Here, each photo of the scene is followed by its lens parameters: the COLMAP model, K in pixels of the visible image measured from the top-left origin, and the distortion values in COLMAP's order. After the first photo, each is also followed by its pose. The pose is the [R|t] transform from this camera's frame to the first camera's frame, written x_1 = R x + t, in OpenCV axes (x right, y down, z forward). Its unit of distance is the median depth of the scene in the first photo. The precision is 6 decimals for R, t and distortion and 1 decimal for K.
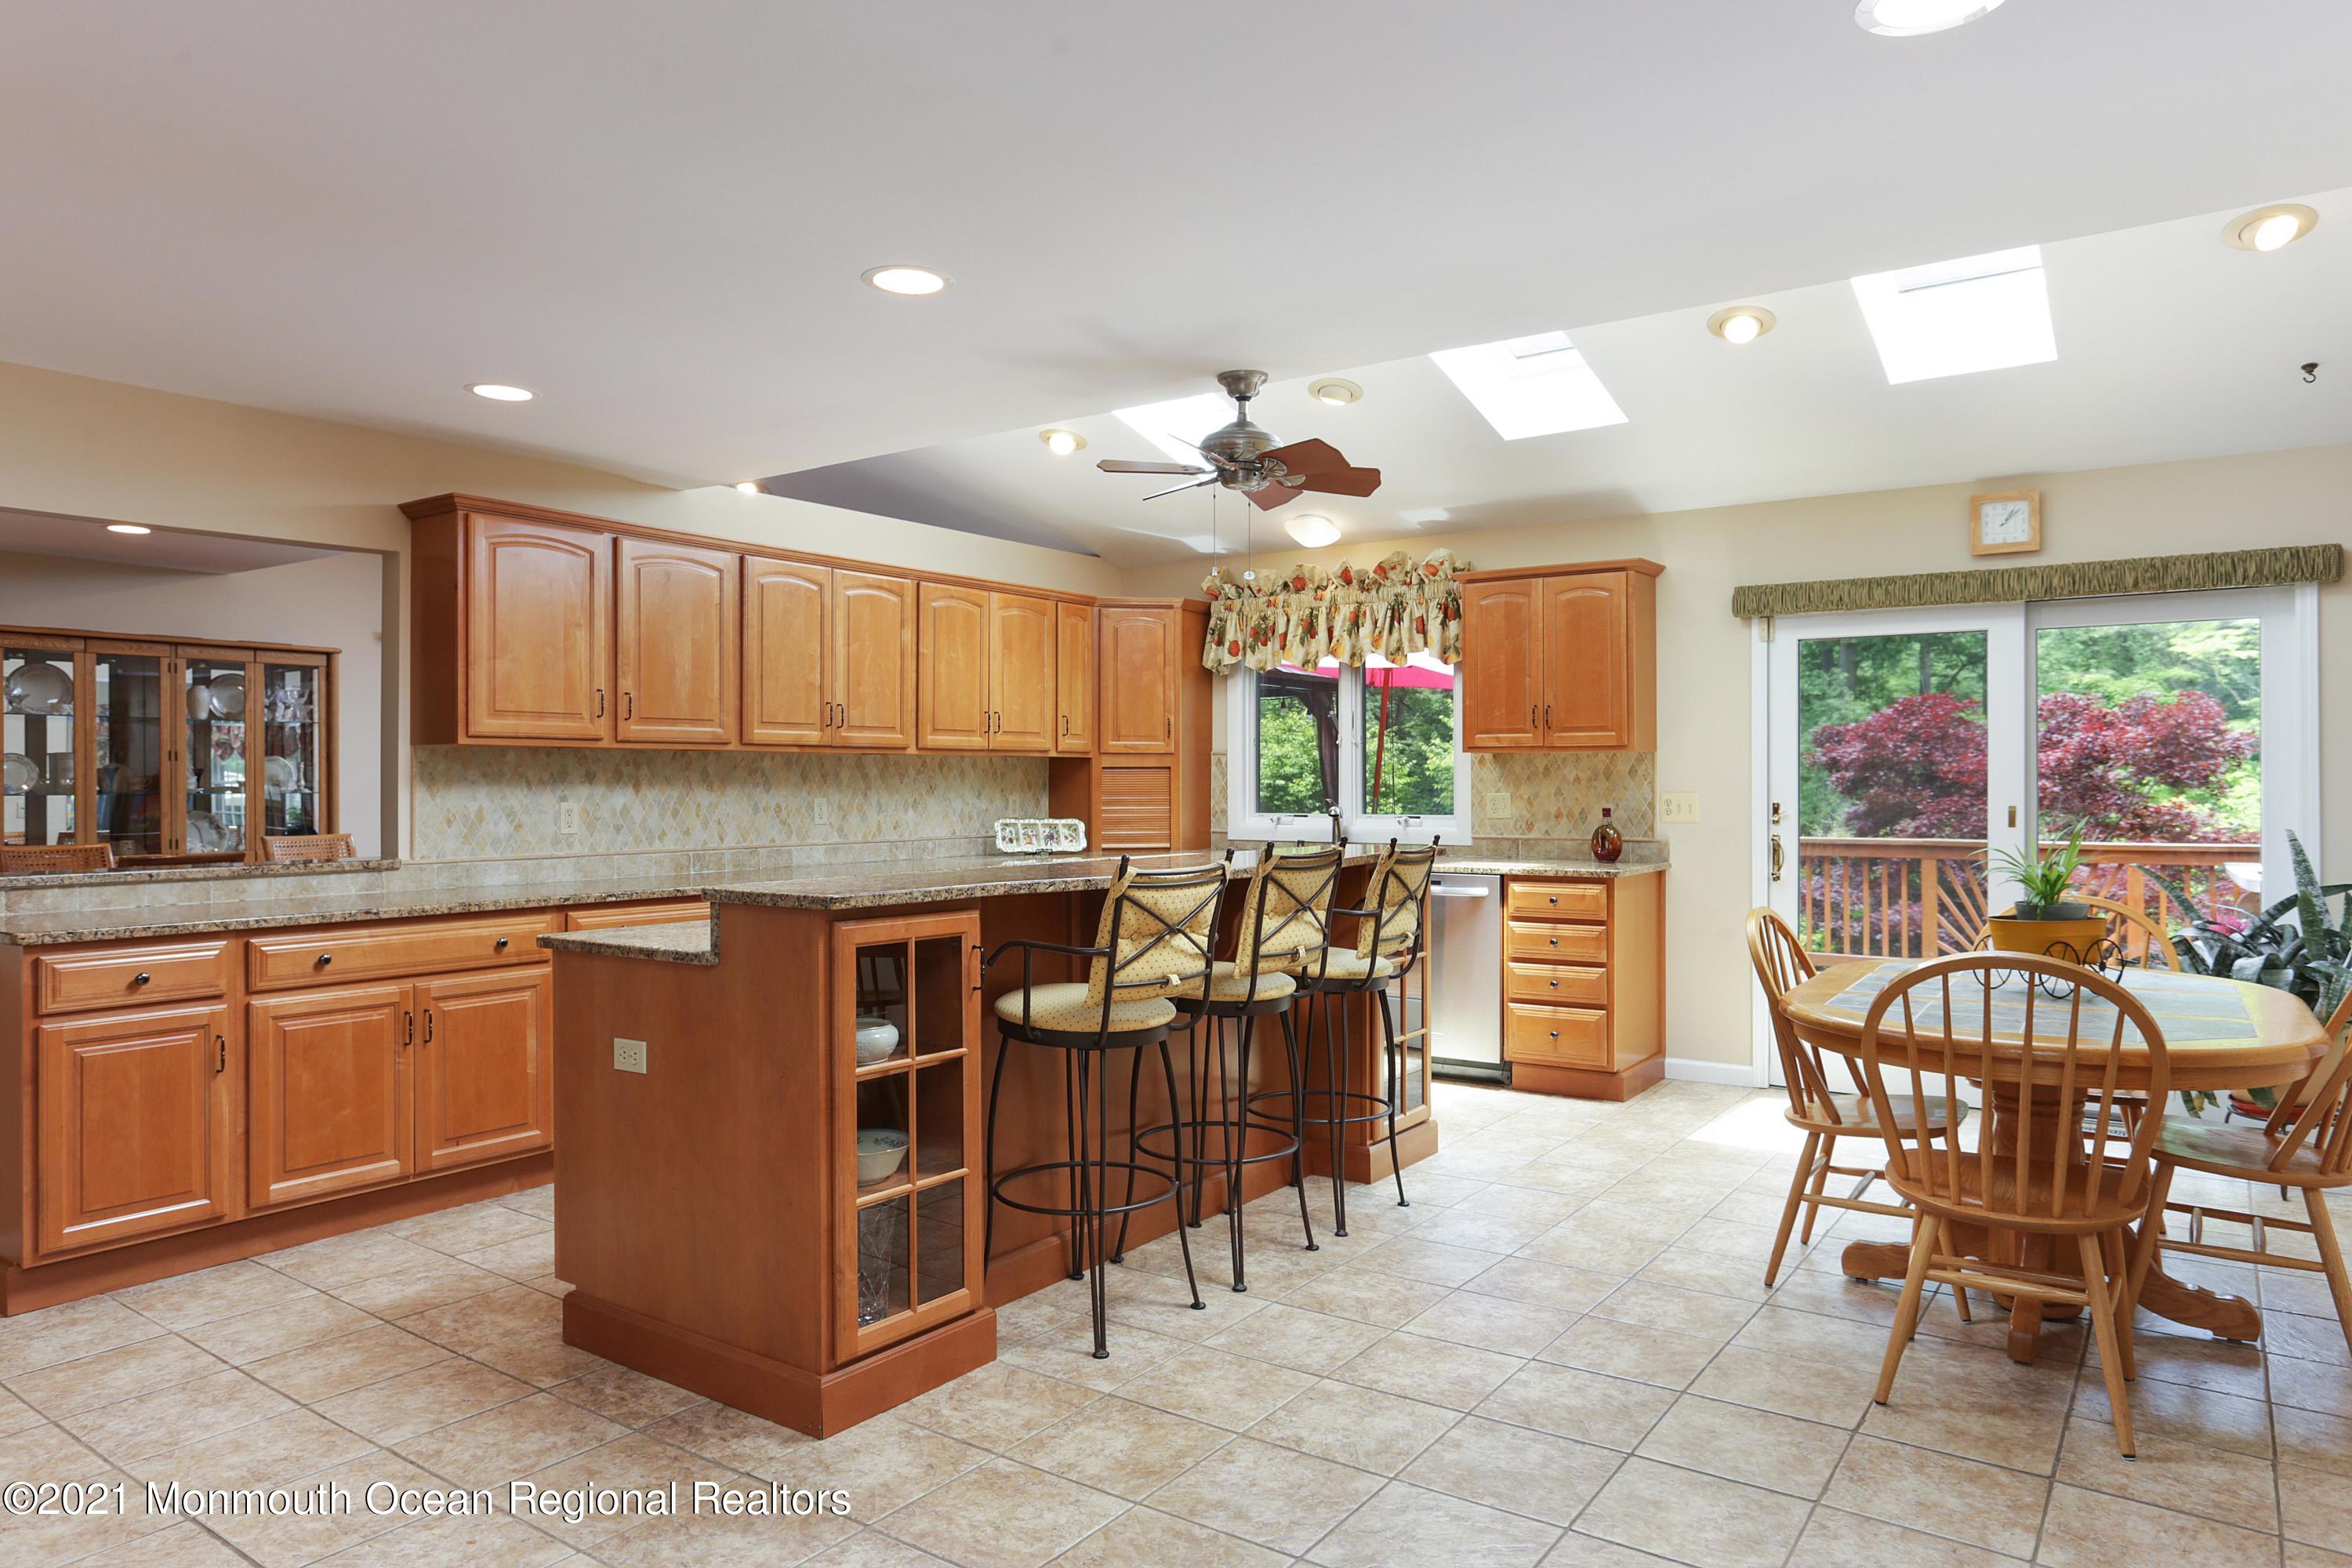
lens RADIAL K [[1513.3, 0, 1173.4], [0, 1513.3, 782.6], [0, 0, 1]] dist [-0.030946, 0.012423]
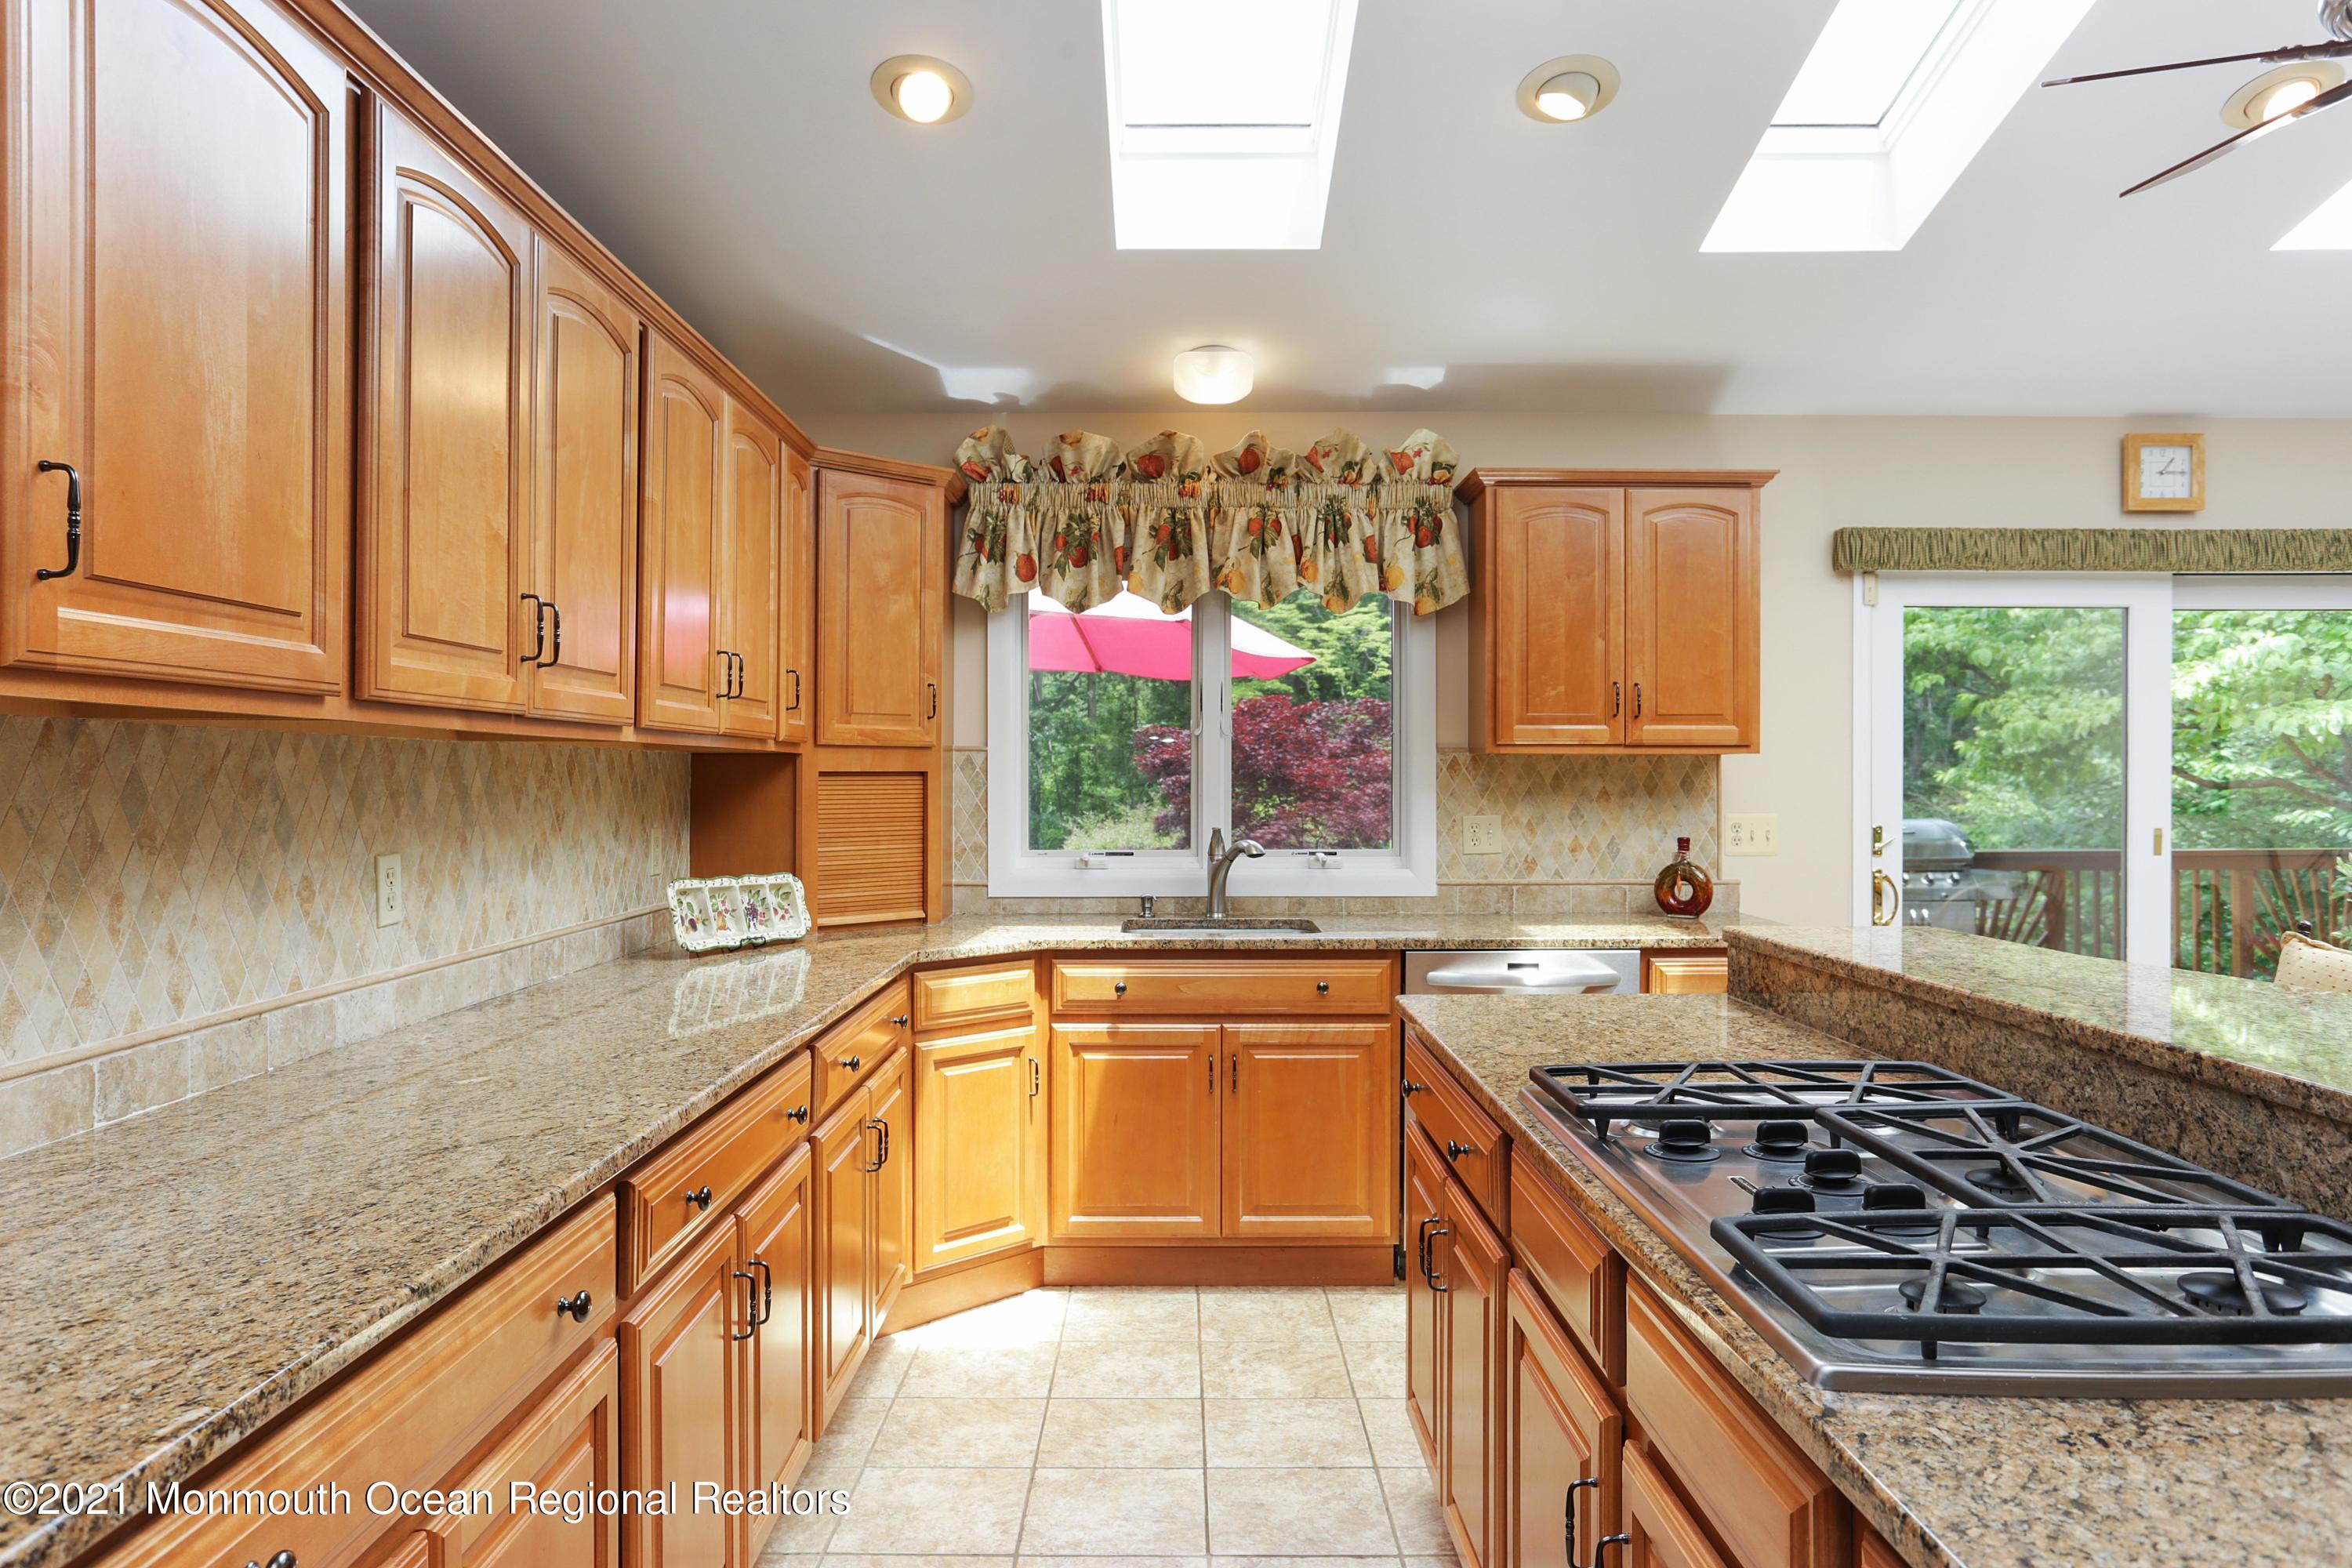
lens RADIAL K [[1513.3, 0, 1184.5], [0, 1513.3, 788.4], [0, 0, 1]] dist [-0.030946, 0.012423]
pose [[0.810343, -0.002570, 0.585950, -0.285920], [-0.000028, 0.999990, 0.004424, -0.007940], [-0.585956, -0.003602, 0.810335, 0.568349]]
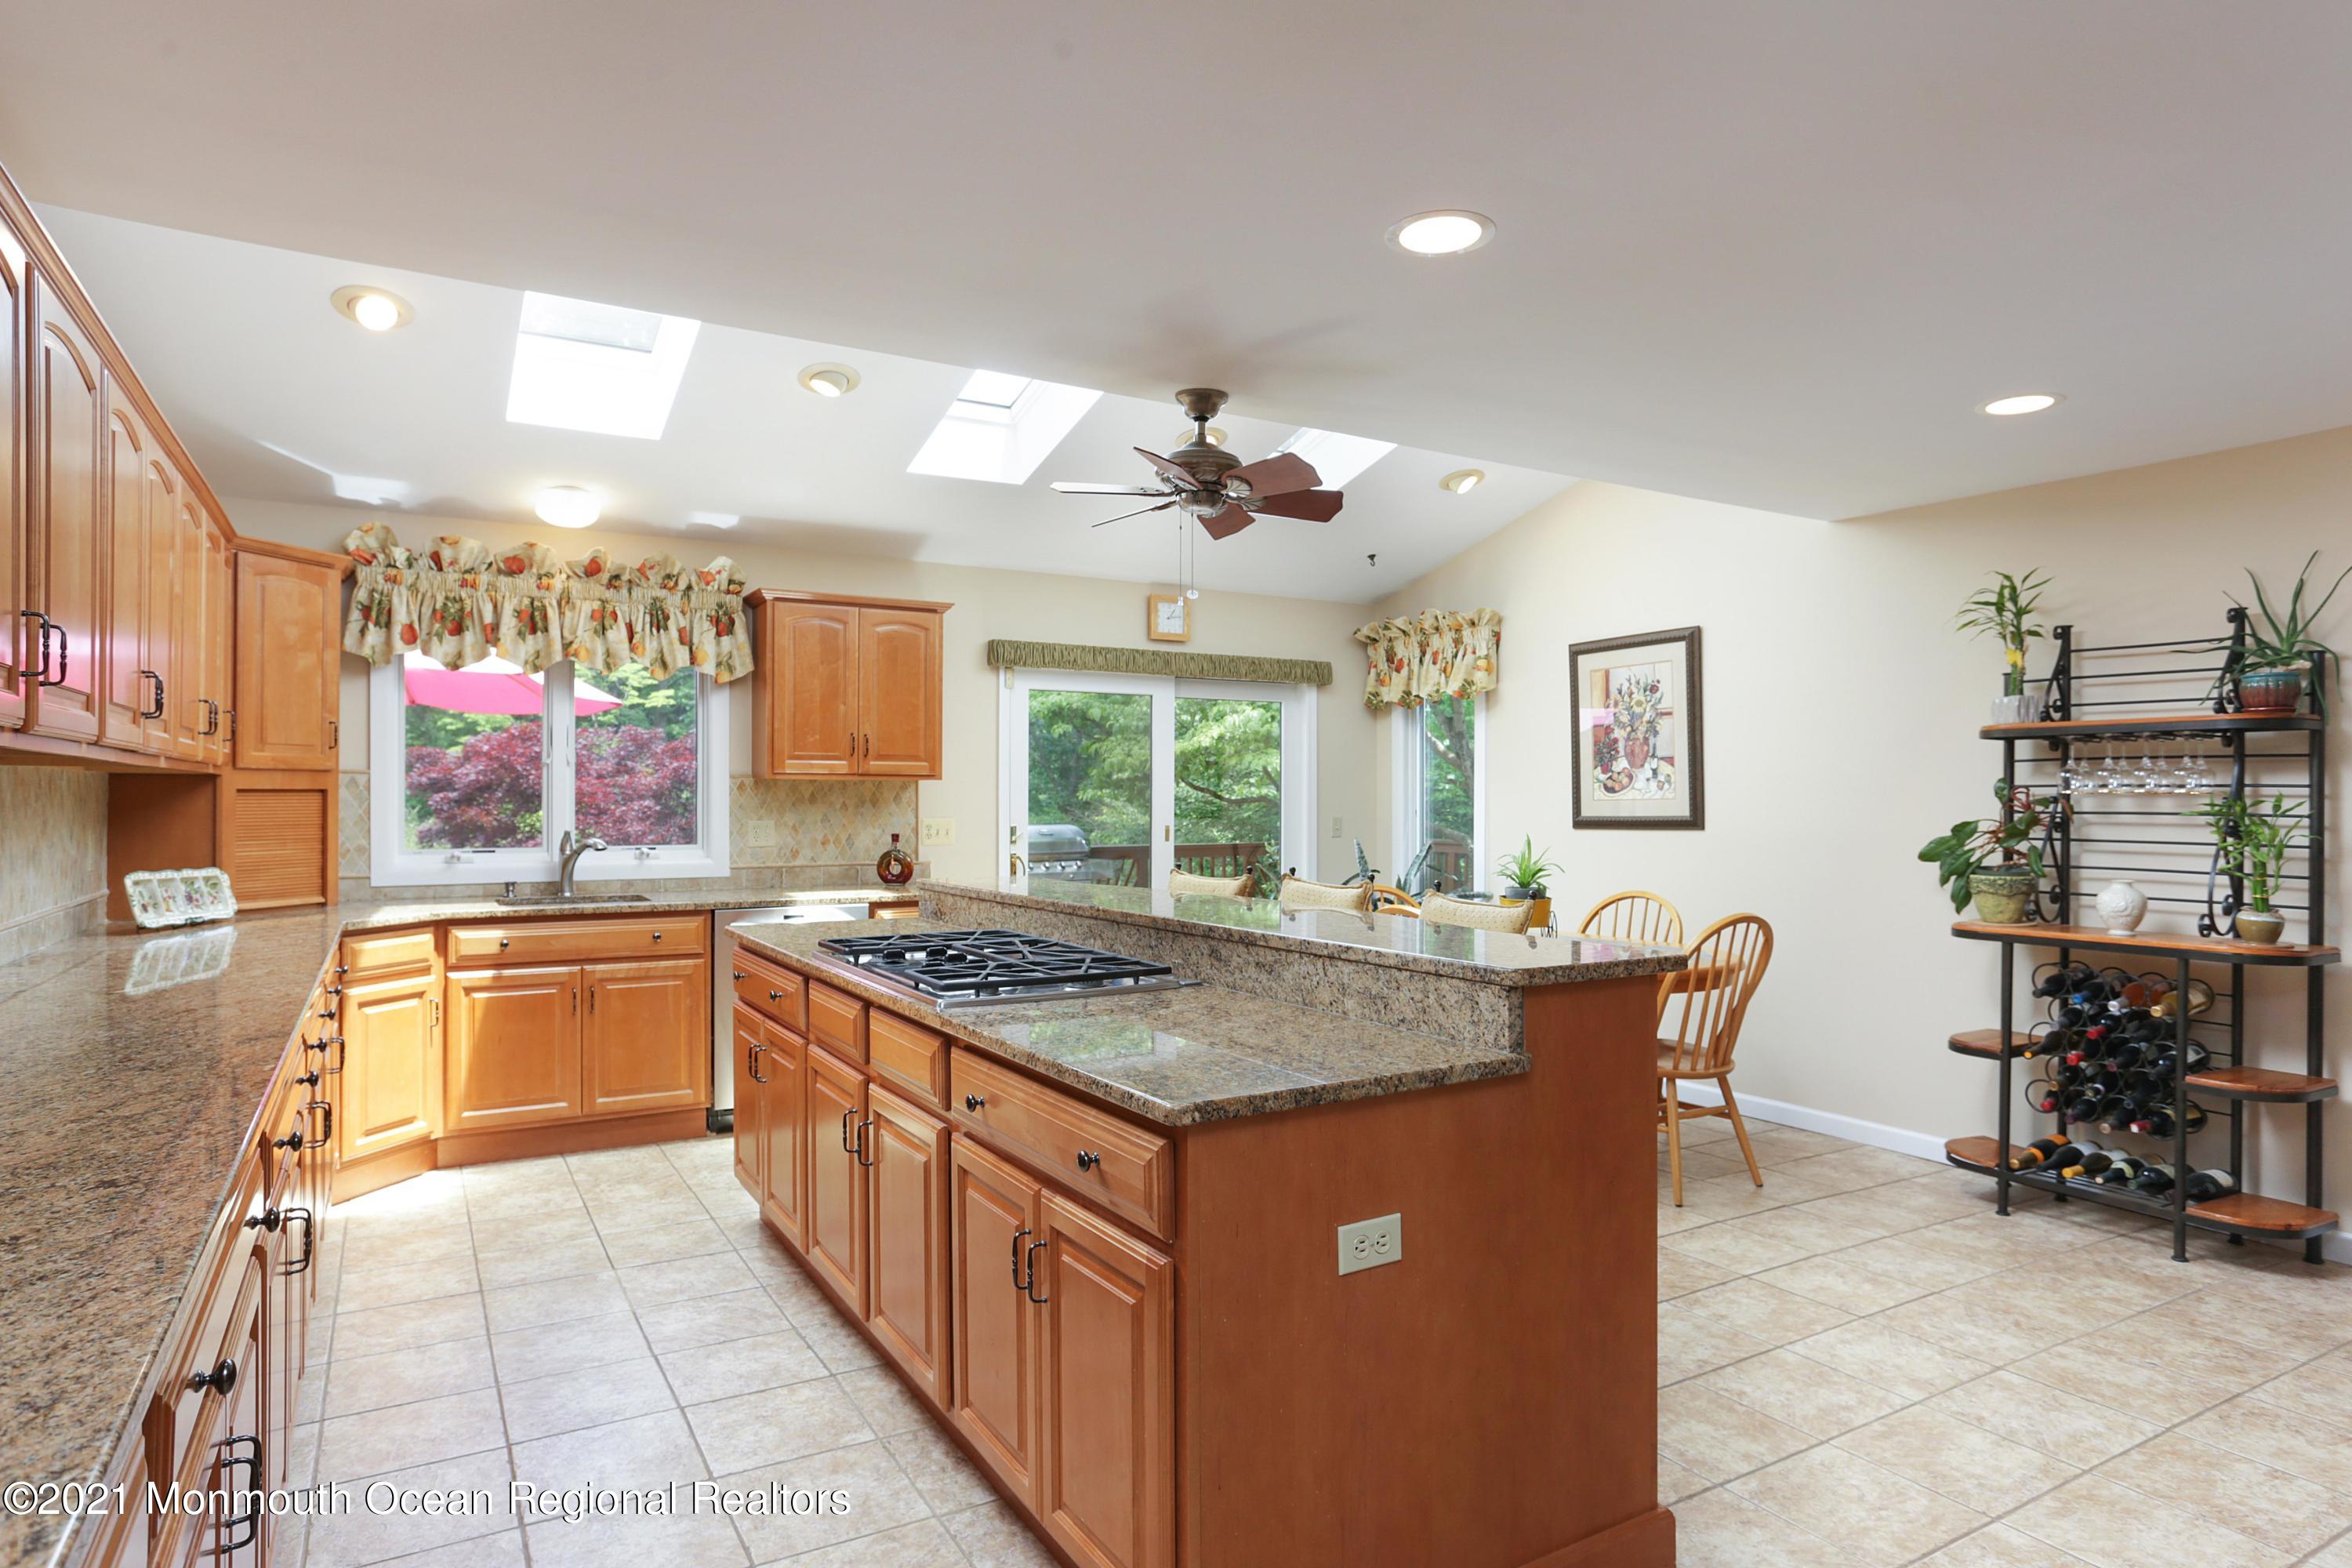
lens RADIAL K [[1330.2, 0, 1199.6], [0, 1330.2, 790.5], [0, 0, 1]] dist [-0.023911, 0.009879]
pose [[0.390354, 0.006580, 0.920641, -0.474616], [-0.000307, 0.999975, -0.007017, -0.006514], [-0.920665, 0.002457, 0.390347, 0.431070]]
